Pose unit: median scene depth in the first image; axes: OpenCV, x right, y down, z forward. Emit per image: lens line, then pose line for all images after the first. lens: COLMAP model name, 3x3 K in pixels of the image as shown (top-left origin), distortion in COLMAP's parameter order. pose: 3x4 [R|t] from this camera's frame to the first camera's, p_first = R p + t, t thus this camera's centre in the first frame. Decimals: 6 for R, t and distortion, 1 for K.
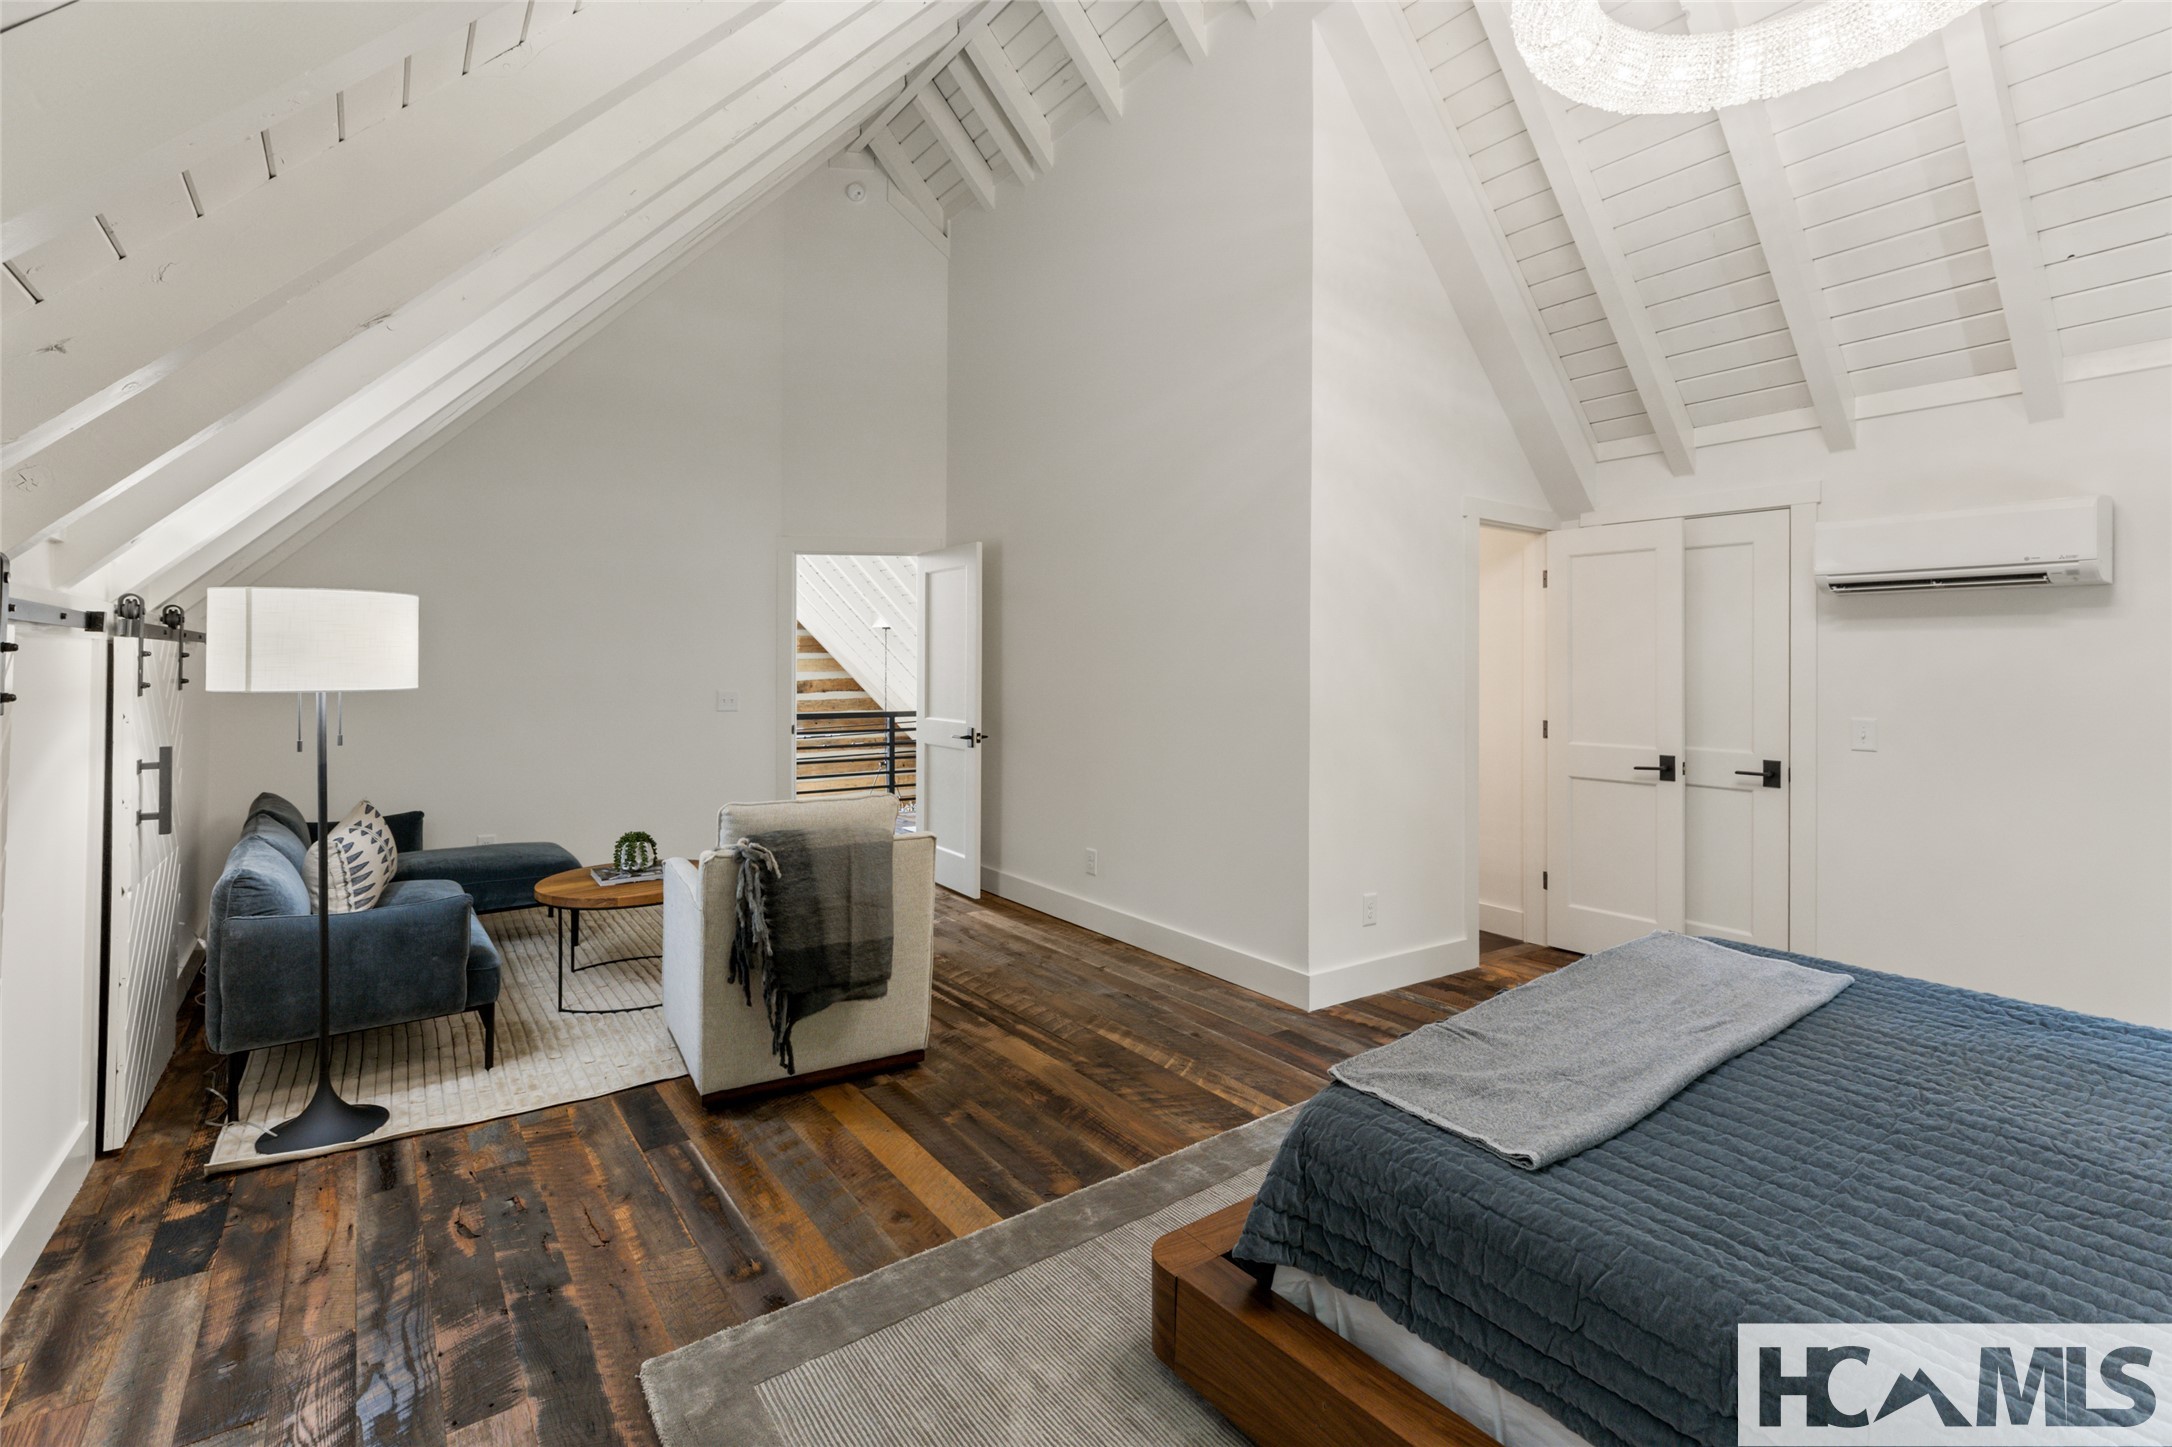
lens RADIAL K [[990.0, 0, 1080.1], [0, 990.0, 660.3], [0, 0, 1]] dist [0.007717, -0.000990]
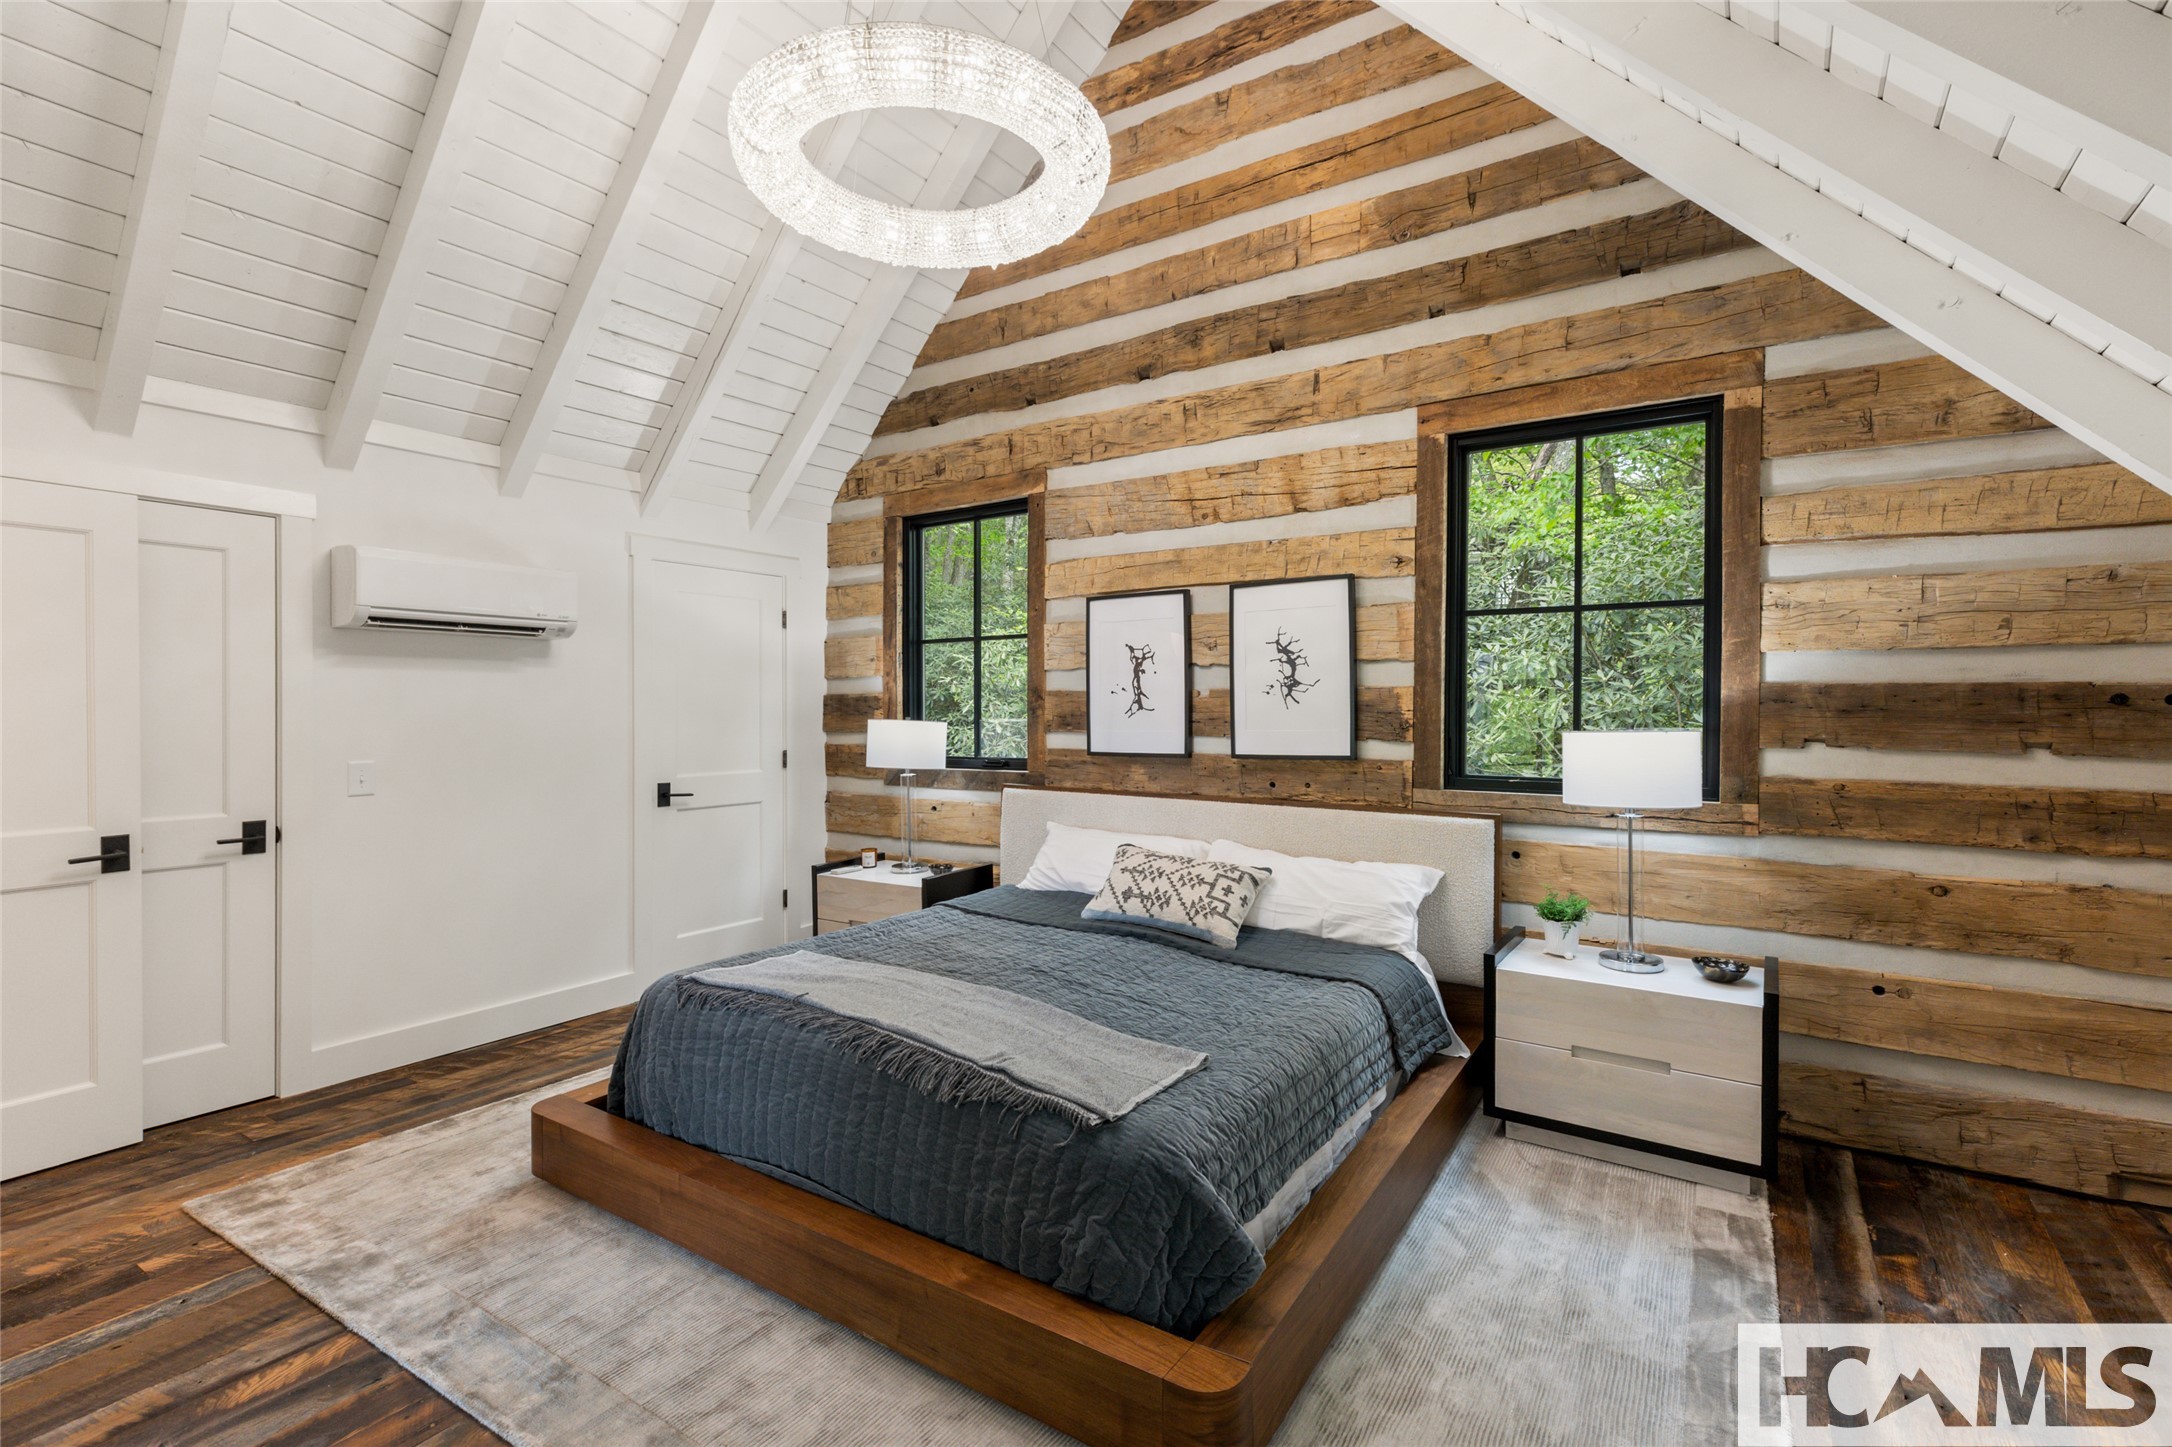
lens RADIAL K [[990.0, 0, 1090.8], [0, 990.0, 712.2], [0, 0, 1]] dist [0.007717, -0.000990]
pose [[-0.353175, -0.008843, 0.935515, -0.428163], [-0.004766, 0.999959, 0.007653, 0.002083], [-0.935545, -0.001756, -0.353203, 0.881012]]
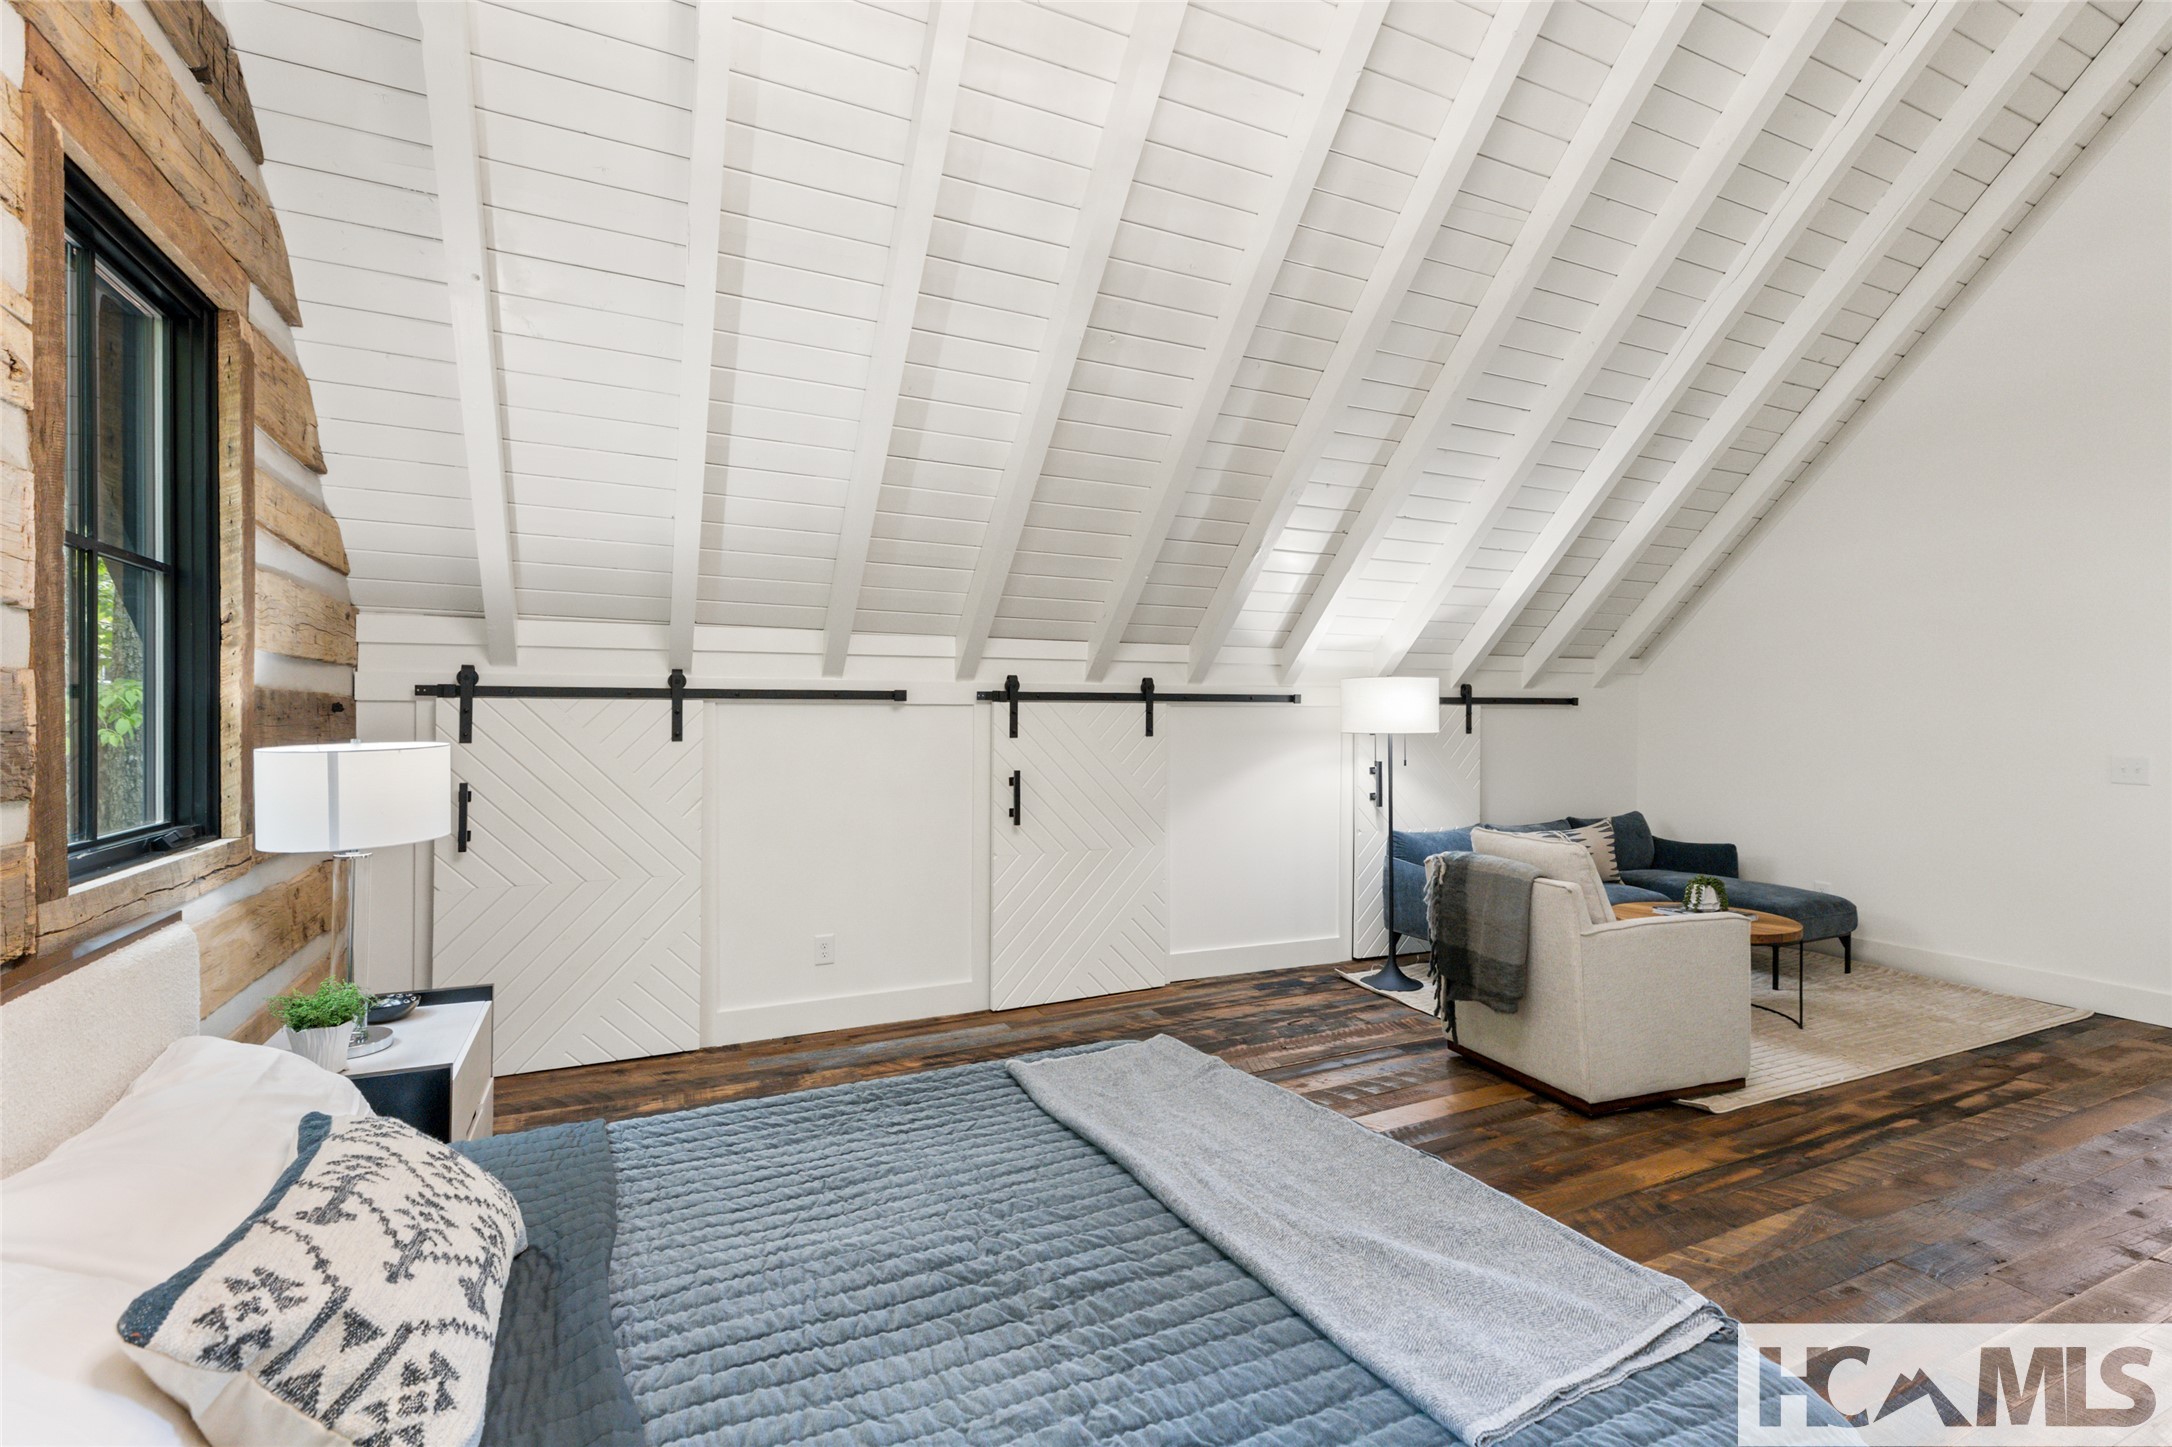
lens RADIAL K [[990.0, 0, 1096.4], [0, 990.0, 727.1], [0, 0, 1]] dist [0.007717, -0.000990]
pose [[-0.172385, 0.003946, -0.985022, 0.961065], [0.001744, 0.999992, 0.003700, 0.011876], [0.985028, -0.001080, -0.172390, 0.726504]]
